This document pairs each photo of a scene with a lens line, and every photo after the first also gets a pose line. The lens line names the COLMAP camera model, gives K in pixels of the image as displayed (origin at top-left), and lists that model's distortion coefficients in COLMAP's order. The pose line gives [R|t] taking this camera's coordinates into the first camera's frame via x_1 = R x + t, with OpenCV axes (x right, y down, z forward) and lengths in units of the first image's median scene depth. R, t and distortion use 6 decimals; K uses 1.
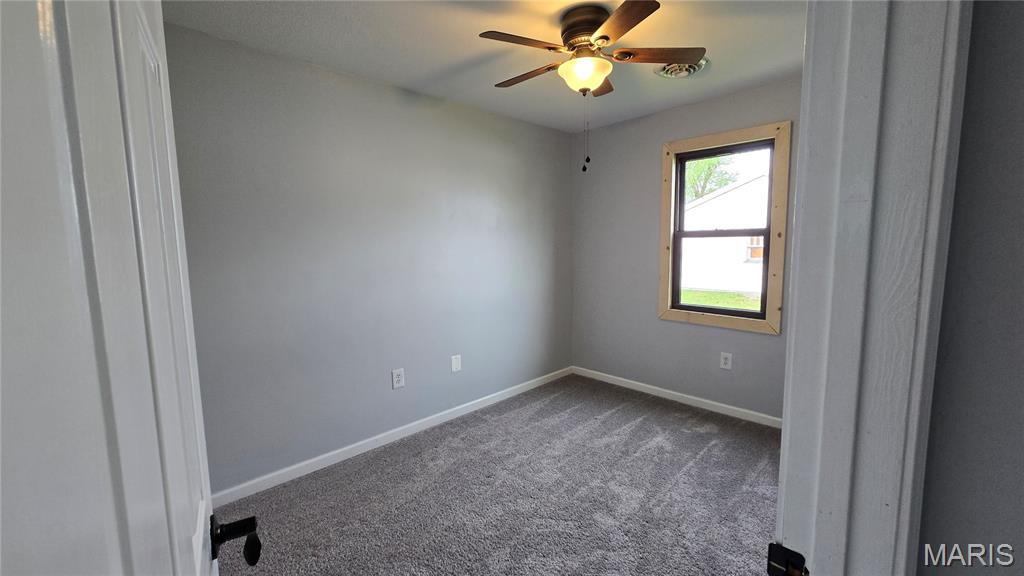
lens RADIAL K [[419.2, 0, 519.6], [0, 419.2, 290.2], [0, 0, 1]] dist [0.003139, 0.000860]
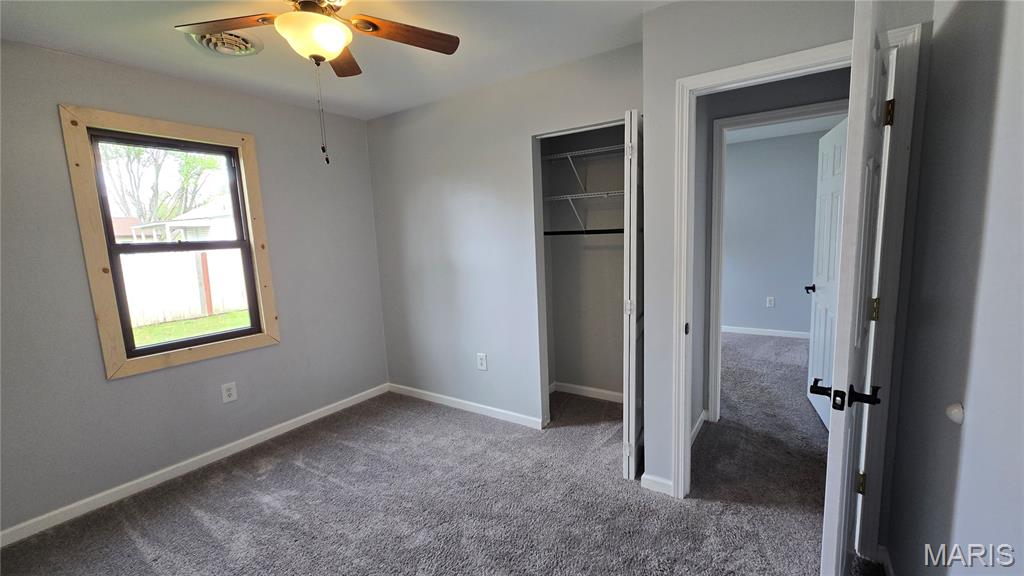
lens RADIAL K [[419.2, 0, 520.6], [0, 419.2, 287.8], [0, 0, 1]] dist [0.003139, 0.000860]
pose [[-0.199564, -0.102137, 0.974547, -0.471159], [0.152574, 0.979184, 0.133866, -0.069877], [-0.967934, 0.175406, -0.179826, 0.556321]]
